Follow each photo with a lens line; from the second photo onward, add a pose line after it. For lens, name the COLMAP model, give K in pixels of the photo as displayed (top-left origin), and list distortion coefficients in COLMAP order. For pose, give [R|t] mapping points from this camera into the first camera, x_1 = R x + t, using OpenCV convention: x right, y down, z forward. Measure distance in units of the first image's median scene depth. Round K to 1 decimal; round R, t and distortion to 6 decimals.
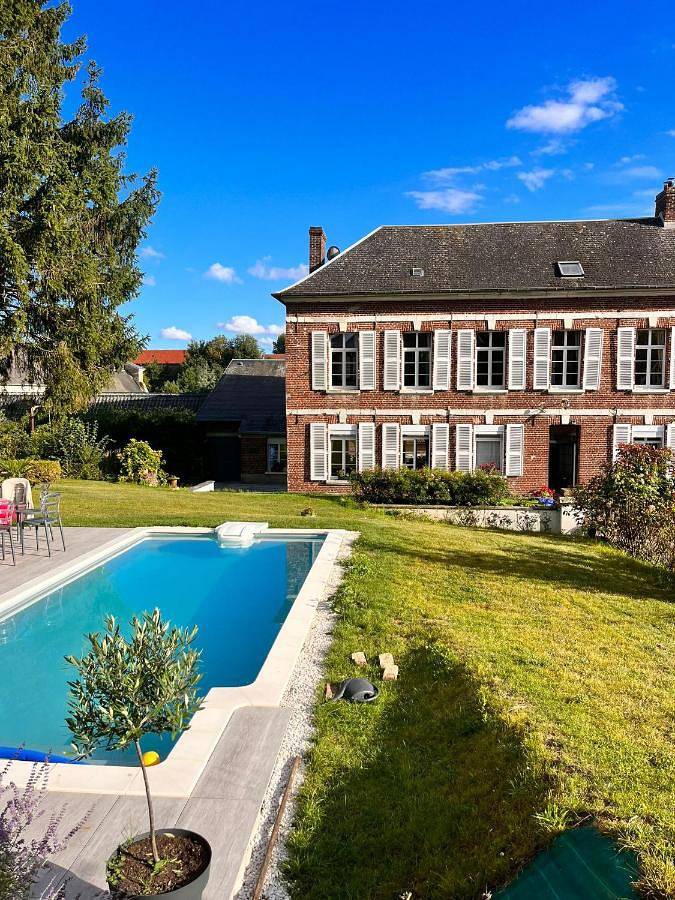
lens RADIAL K [[596.9, 0, 337.5], [0, 596.9, 450.0], [0, 0, 1]] dist [0.002526, 0.000433]
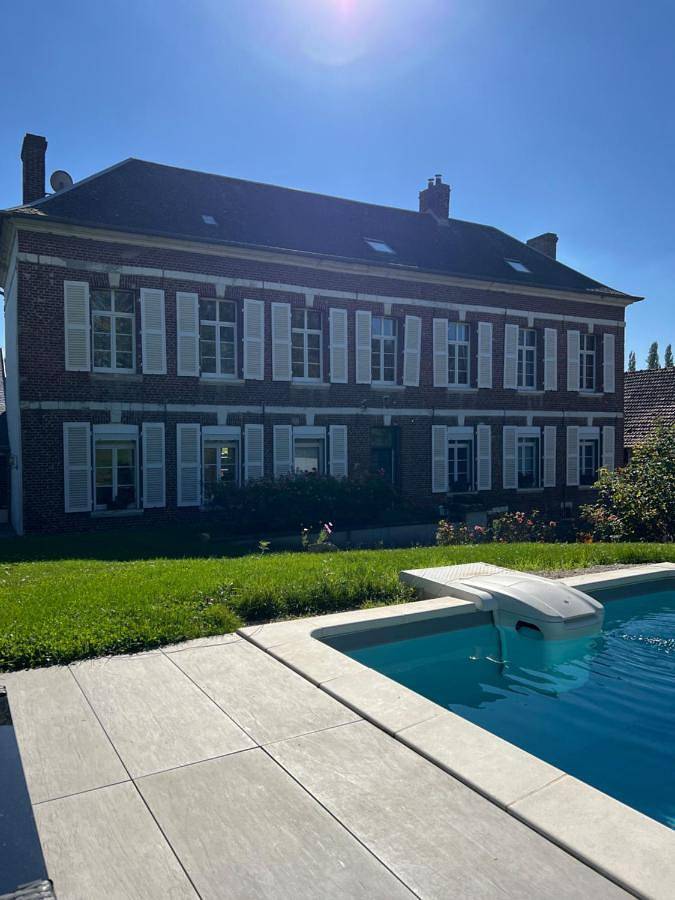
lens RADIAL K [[935.3, 0, 337.5], [0, 935.3, 450.0], [0, 0, 1]] dist [0.094917, -0.003053]
pose [[0.734974, -0.016606, 0.677892, -0.558243], [0.026858, 0.999629, -0.004632, -0.003612], [-0.677563, 0.021611, 0.735147, 0.056056]]
